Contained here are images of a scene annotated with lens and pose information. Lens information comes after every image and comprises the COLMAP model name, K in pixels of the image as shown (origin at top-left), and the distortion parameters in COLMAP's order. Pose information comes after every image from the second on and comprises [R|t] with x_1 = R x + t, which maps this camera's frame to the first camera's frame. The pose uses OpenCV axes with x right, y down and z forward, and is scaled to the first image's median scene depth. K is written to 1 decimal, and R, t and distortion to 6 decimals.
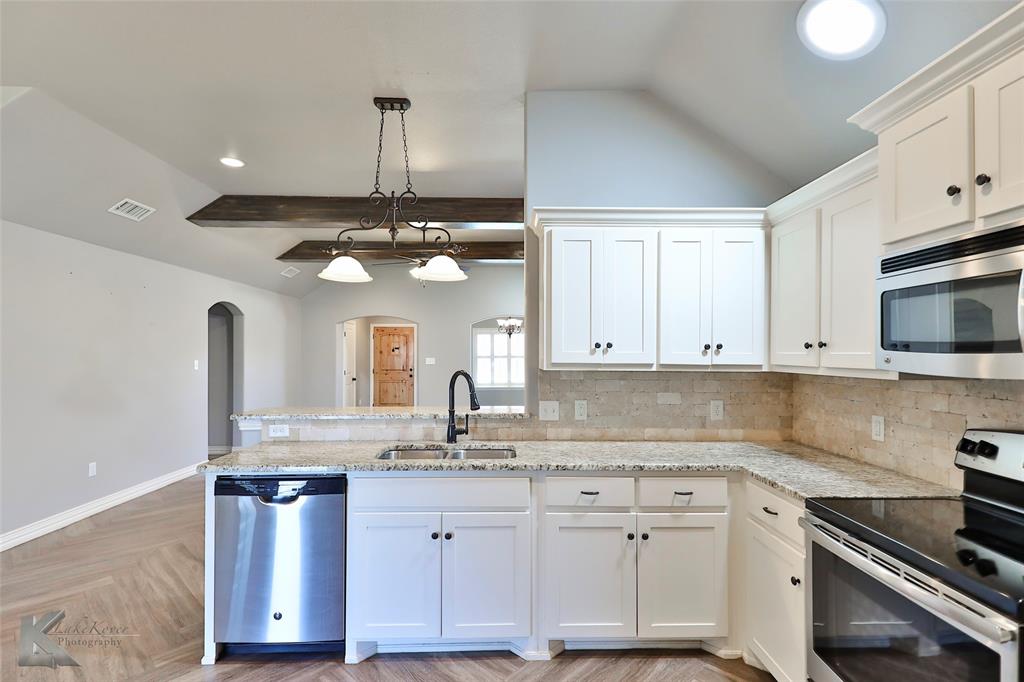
lens RADIAL K [[487.5, 0, 505.9], [0, 487.5, 342.2], [0, 0, 1]] dist [0.014257, -0.000876]
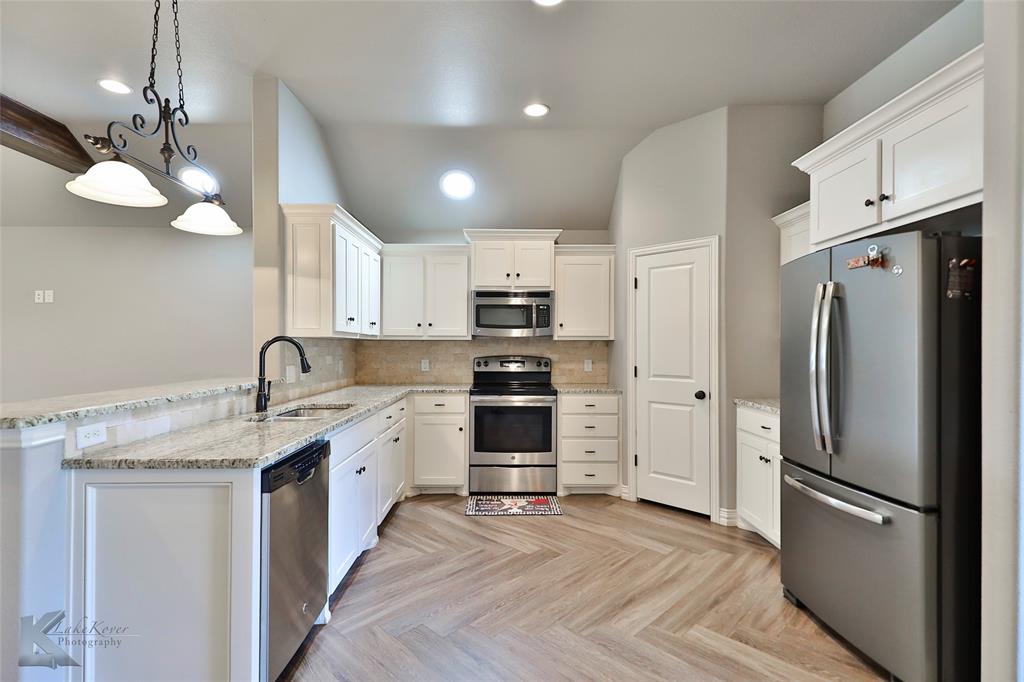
lens RADIAL K [[487.5, 0, 505.9], [0, 487.5, 342.2], [0, 0, 1]] dist [0.014257, -0.000876]
pose [[0.013251, 0.003410, 0.999906, -1.295520], [-0.025994, 0.999657, -0.003064, 0.070887], [-0.999574, -0.025951, 0.013335, 0.608980]]
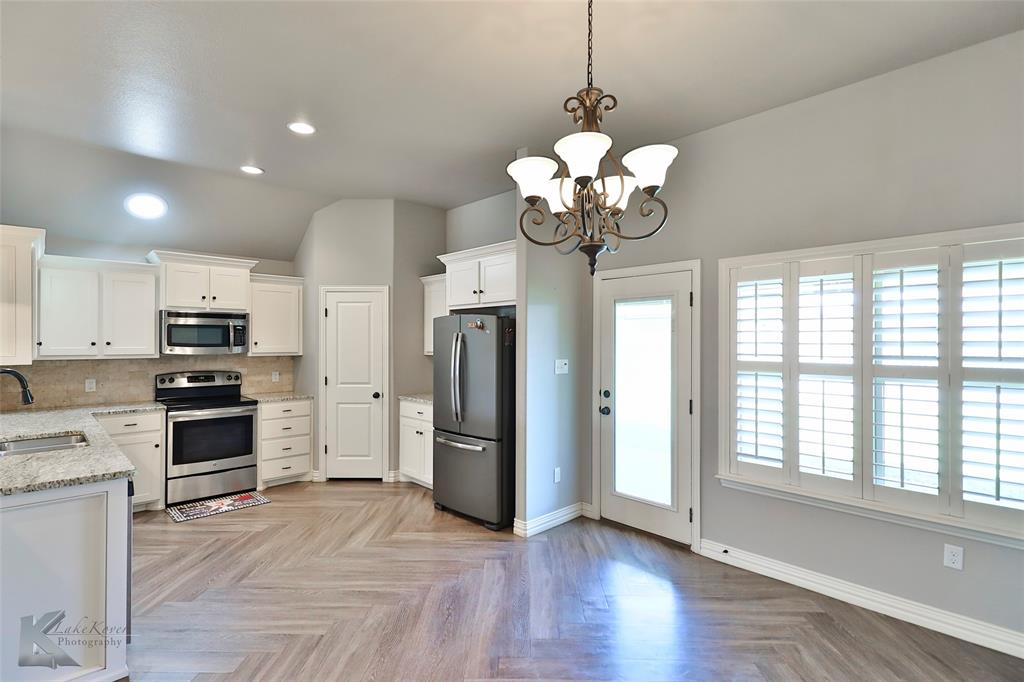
lens RADIAL K [[487.5, 0, 505.9], [0, 487.5, 342.2], [0, 0, 1]] dist [0.014257, -0.000876]
pose [[-0.669756, -0.000383, 0.742581, -1.772453], [-0.018997, 0.999681, -0.016619, 0.002446], [-0.742338, -0.025237, -0.669550, 1.057792]]
